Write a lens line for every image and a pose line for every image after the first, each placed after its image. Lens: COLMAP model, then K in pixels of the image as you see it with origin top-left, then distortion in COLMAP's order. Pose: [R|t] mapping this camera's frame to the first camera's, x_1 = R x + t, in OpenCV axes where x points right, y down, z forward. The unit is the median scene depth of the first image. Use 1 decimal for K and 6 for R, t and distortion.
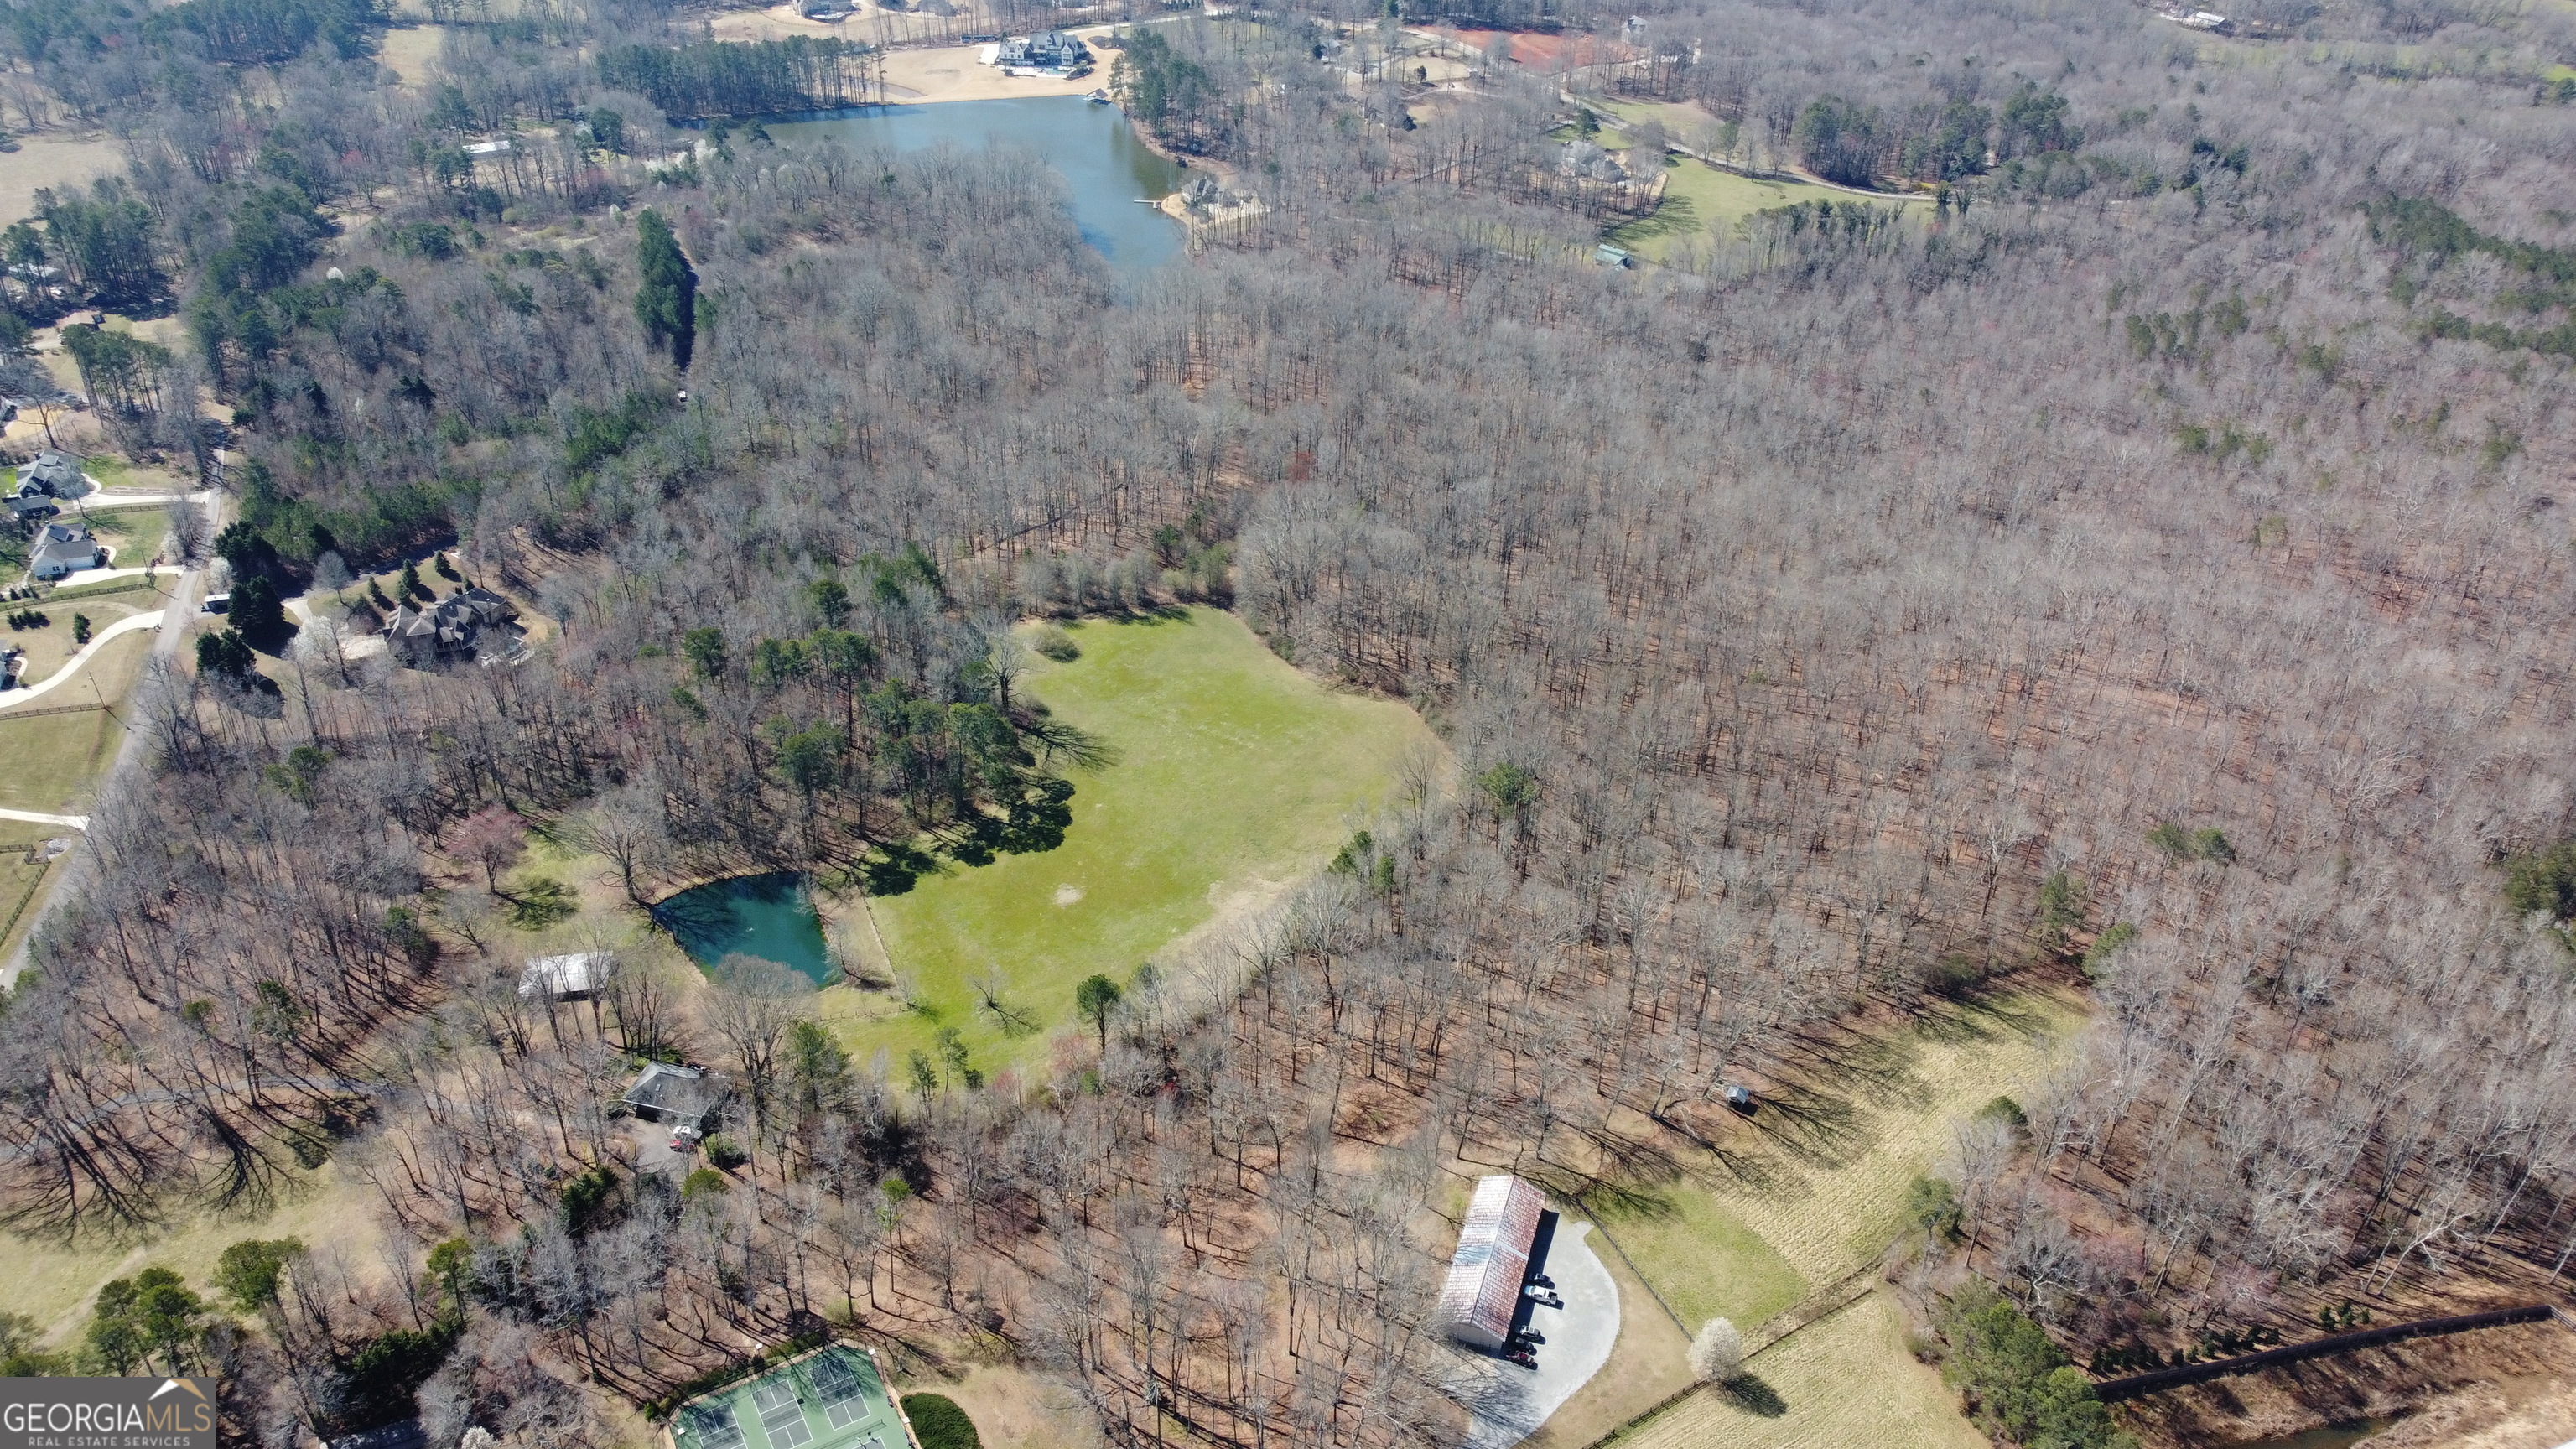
lens RADIAL K [[1950.5, 0, 1284.0], [0, 1950.5, 728.4], [0, 0, 1]] dist [-0.004729, -0.002959]
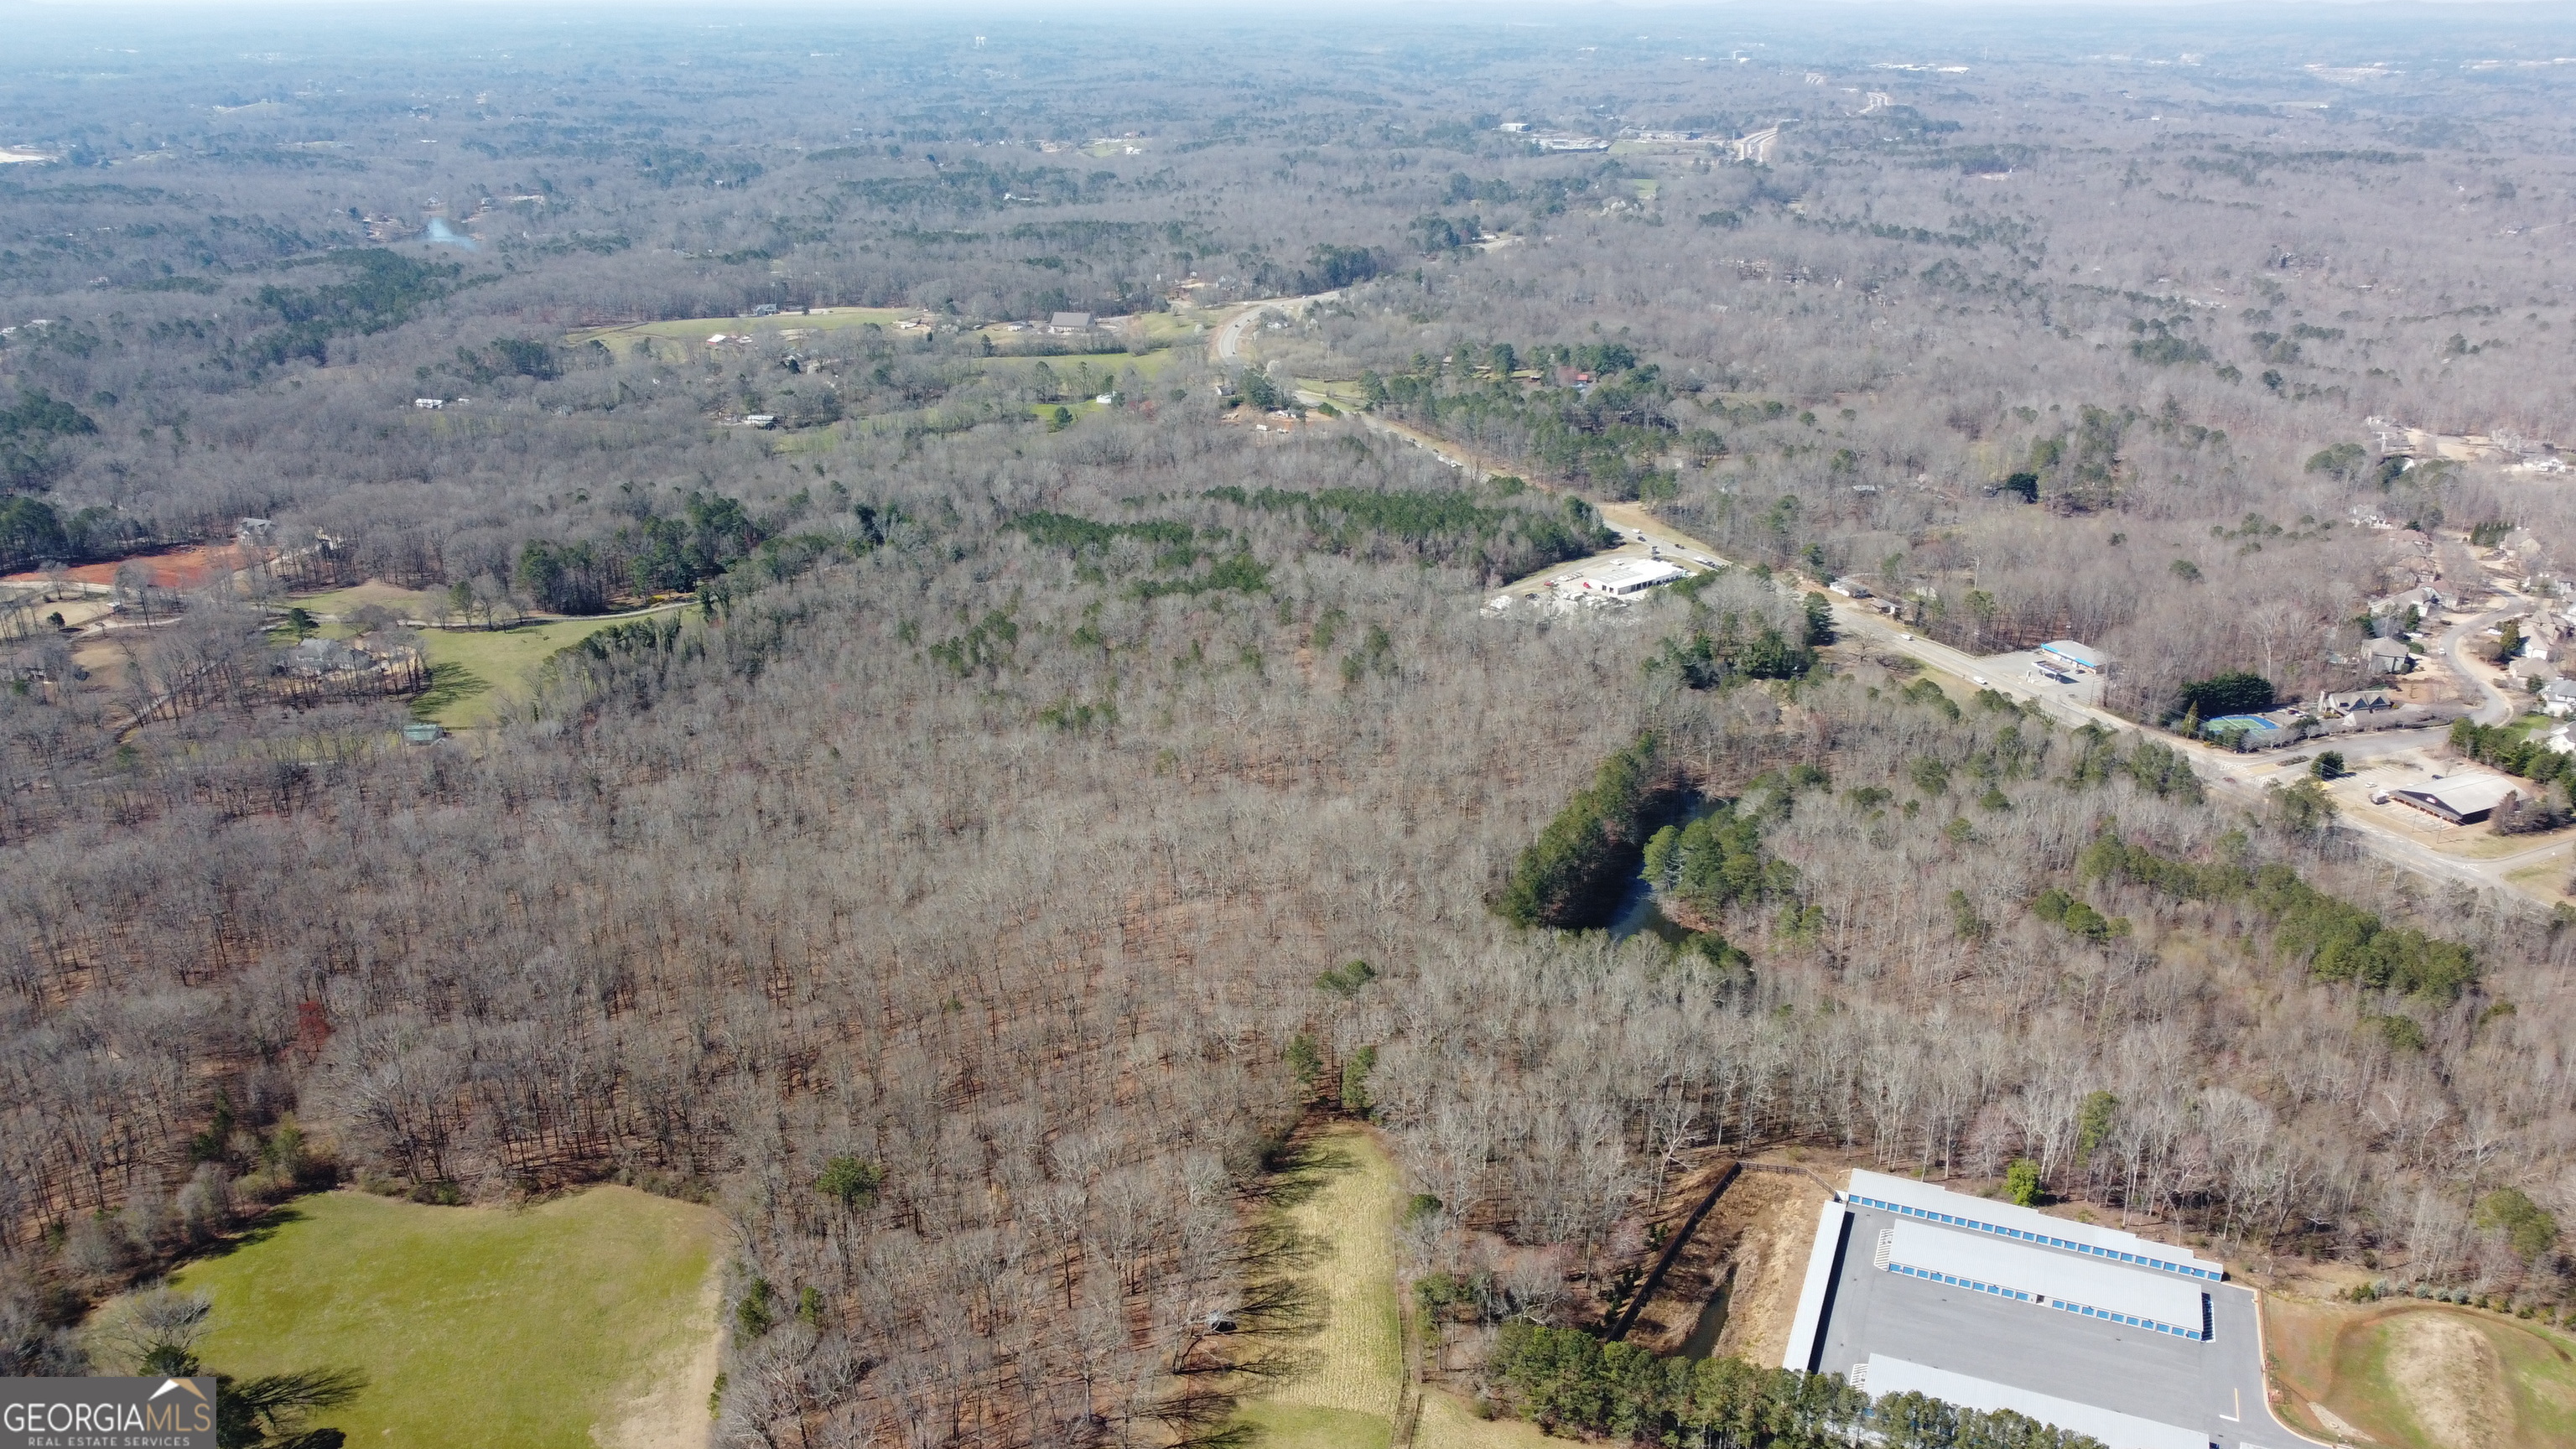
lens RADIAL K [[1932.6, 0, 1288.0], [0, 1932.6, 724.5], [0, 0, 1]] dist [0.005461, -0.002710]
pose [[0.694369, -0.276400, 0.664421, -0.246020], [0.409818, 0.910829, -0.049384, -0.031649], [-0.591524, 0.306583, 0.745725, 0.035667]]
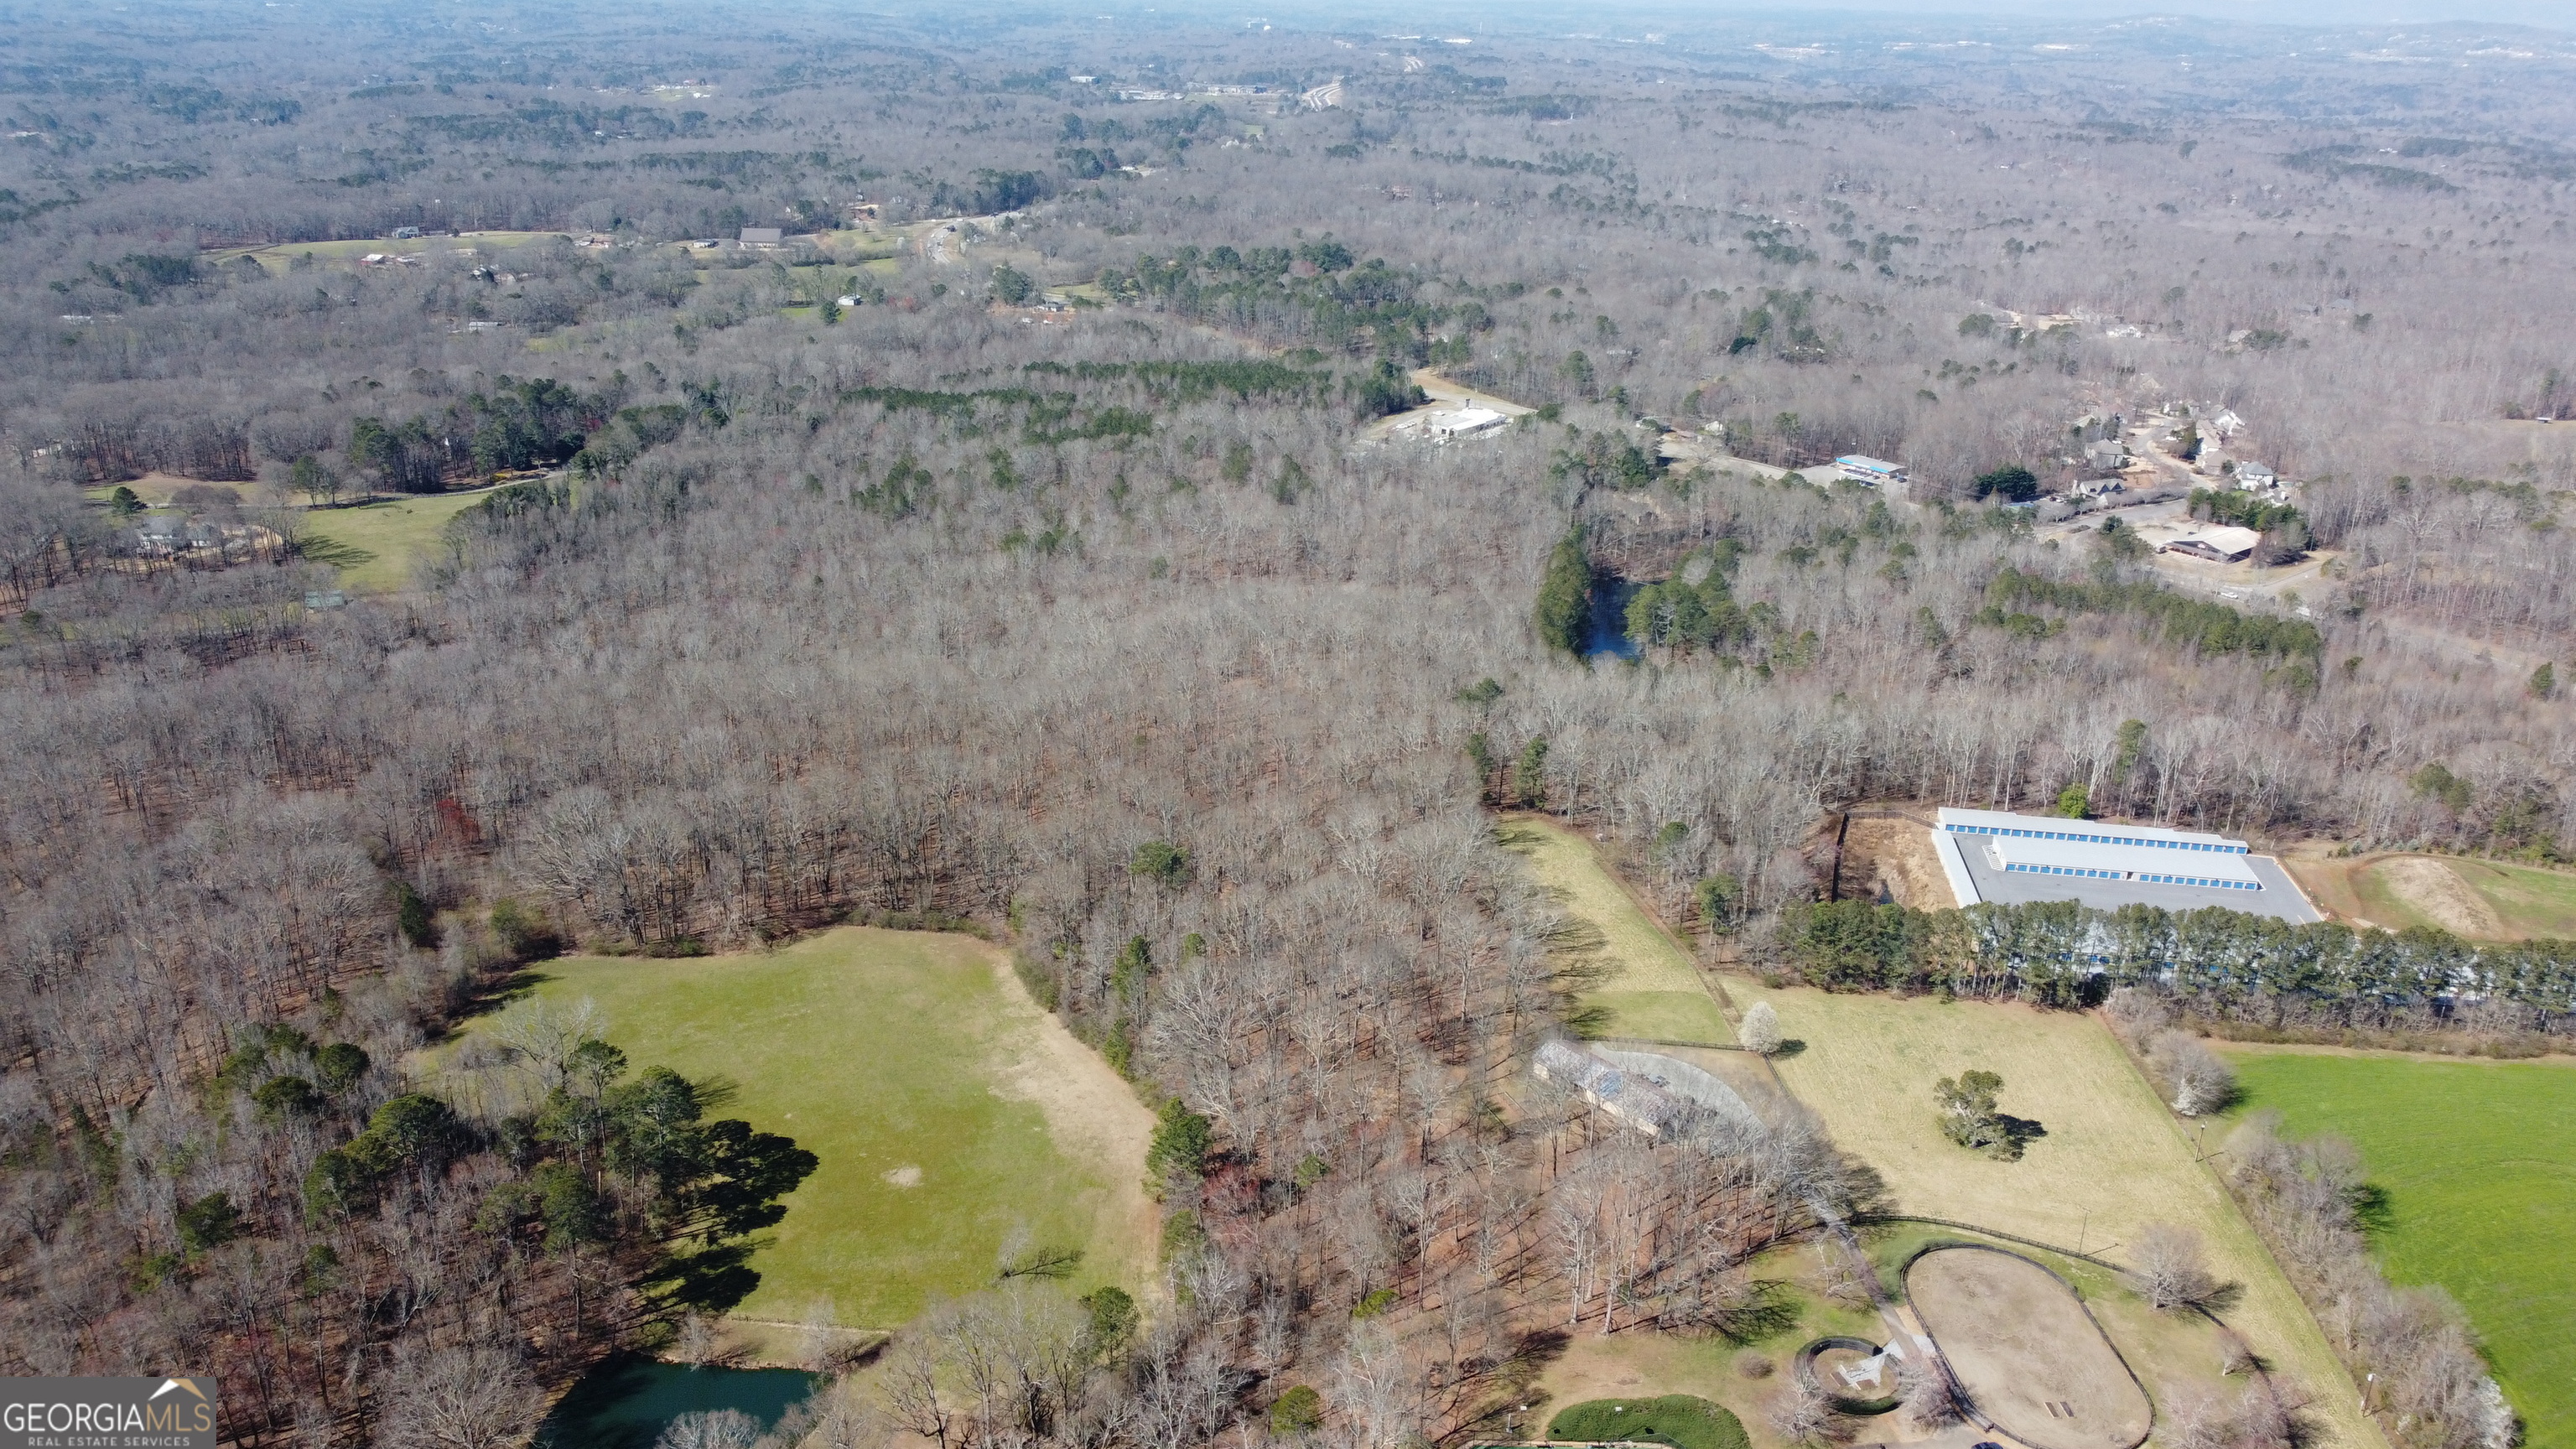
lens RADIAL K [[1925.4, 0, 1283.9], [0, 1925.4, 732.2], [0, 0, 1]] dist [0.011975, -0.009573]
pose [[0.497445, -0.327415, 0.803335, -0.515429], [0.467853, 0.881078, 0.069394, -0.056315], [-0.730522, 0.341323, 0.591470, 0.219862]]
